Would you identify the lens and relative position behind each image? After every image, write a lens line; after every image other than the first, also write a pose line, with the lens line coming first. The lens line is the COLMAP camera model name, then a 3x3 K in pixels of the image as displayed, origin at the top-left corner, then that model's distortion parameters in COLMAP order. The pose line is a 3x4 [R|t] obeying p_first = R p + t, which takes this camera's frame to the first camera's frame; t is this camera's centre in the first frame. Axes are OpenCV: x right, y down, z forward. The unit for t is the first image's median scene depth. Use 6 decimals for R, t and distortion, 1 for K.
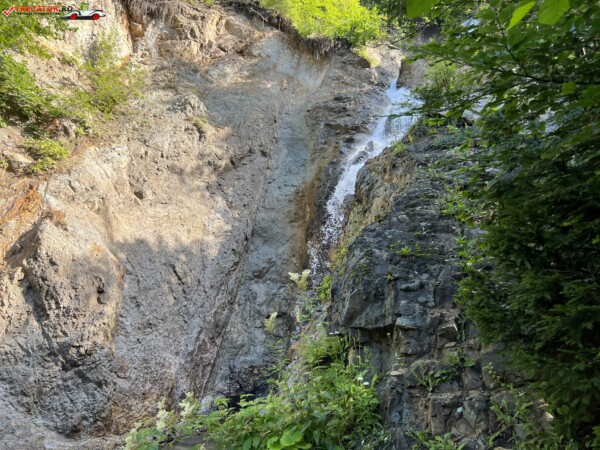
lens RADIAL K [[452.6, 0, 300.8], [0, 452.6, 228.0], [0, 0, 1]] dist [0.048933, -0.052075]
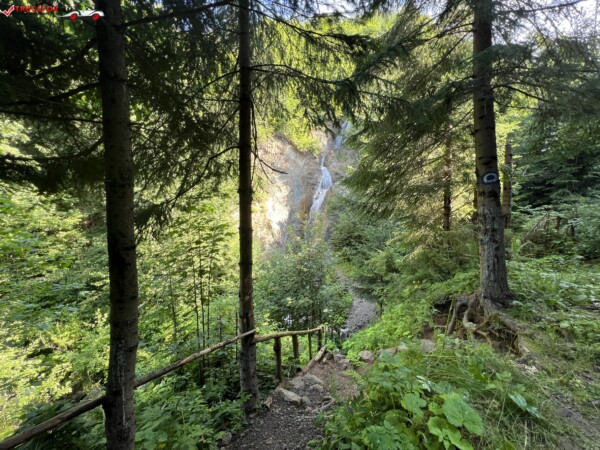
lens RADIAL K [[240.1, 0, 300.0], [0, 240.1, 225.0], [0, 0, 1]] dist [0.000547, 0.000148]
pose [[0.988418, -0.027738, 0.149201, -0.347692], [-0.015402, 0.959743, 0.280458, -0.478681], [-0.150974, -0.279508, 0.948199, -1.156064]]
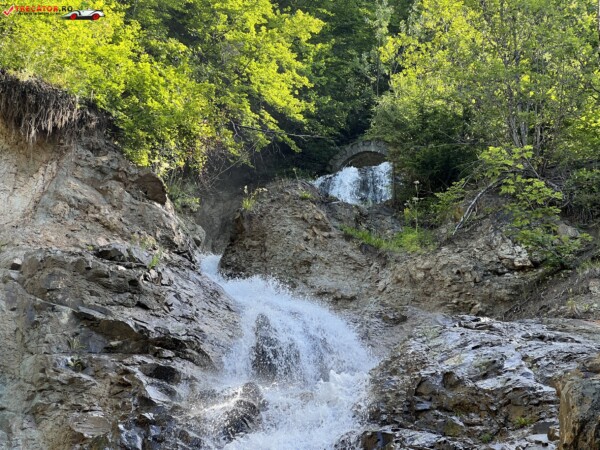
lens RADIAL K [[1337.5, 0, 300.9], [0, 1337.5, 222.3], [0, 0, 1]] dist [-0.038590, 3.625098]
pose [[0.877828, 0.254026, 0.406066, -0.217613], [-0.082597, 0.915361, -0.394072, 0.075382], [-0.471801, 0.312388, 0.824510, 0.128525]]
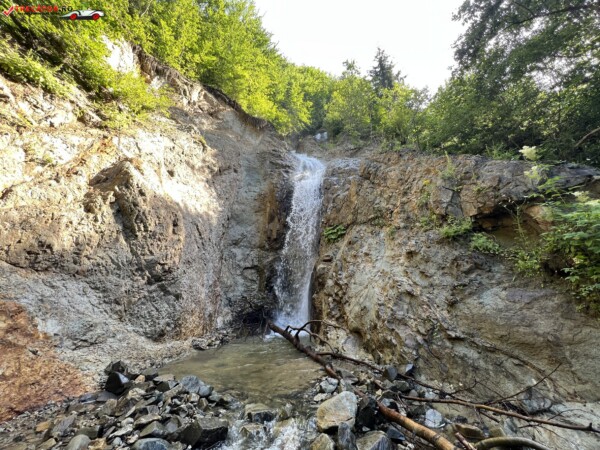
lens RADIAL K [[240.7, 0, 300.4], [0, 240.7, 225.9], [0, 0, 1]] dist [-0.002786, 0.000732]
pose [[0.905171, 0.079646, 0.417518, -0.215229], [-0.044522, 0.994650, -0.093218, 0.100826], [-0.422709, 0.065790, 0.903875, 0.137824]]
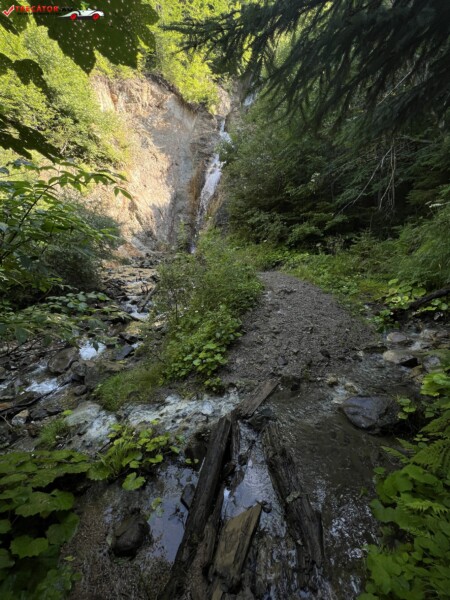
lens RADIAL K [[240.7, 0, 224.6], [0, 240.7, 300.6], [0, 0, 1]] dist [-0.002786, 0.000732]
pose [[0.976915, -0.076852, 0.199327, -0.152213], [-0.026461, 0.882334, 0.469878, -0.127510], [-0.211984, -0.464306, 0.859932, -0.712893]]
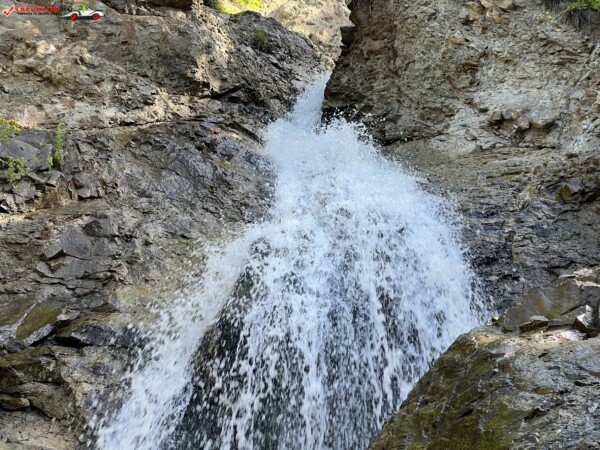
lens RADIAL K [[1337.5, 0, 300.9], [0, 1337.5, 222.3], [0, 0, 1]] dist [-0.038590, 3.625098]
pose [[0.990327, 0.051712, 0.128754, 0.164098], [-0.025876, 0.980506, -0.194776, -0.191005], [-0.136316, 0.189561, 0.972360, 0.568999]]
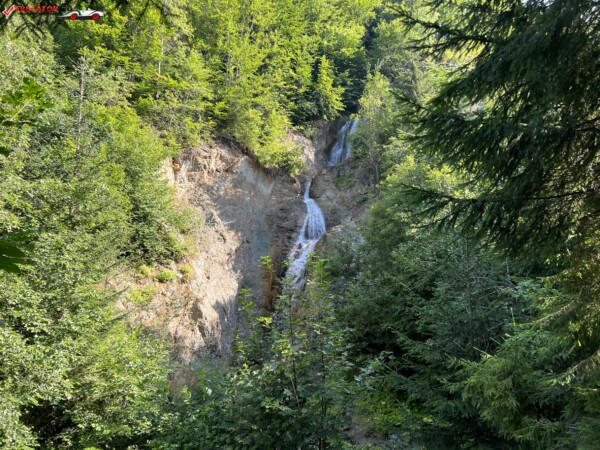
lens RADIAL K [[452.6, 0, 299.8], [0, 452.6, 226.4], [0, 0, 1]] dist [0.055220, -0.064314]
pose [[0.971326, 0.026248, 0.236298, -0.338532], [-0.047156, 0.995411, 0.083272, -0.415742], [-0.233028, -0.092027, 0.968106, -1.030384]]
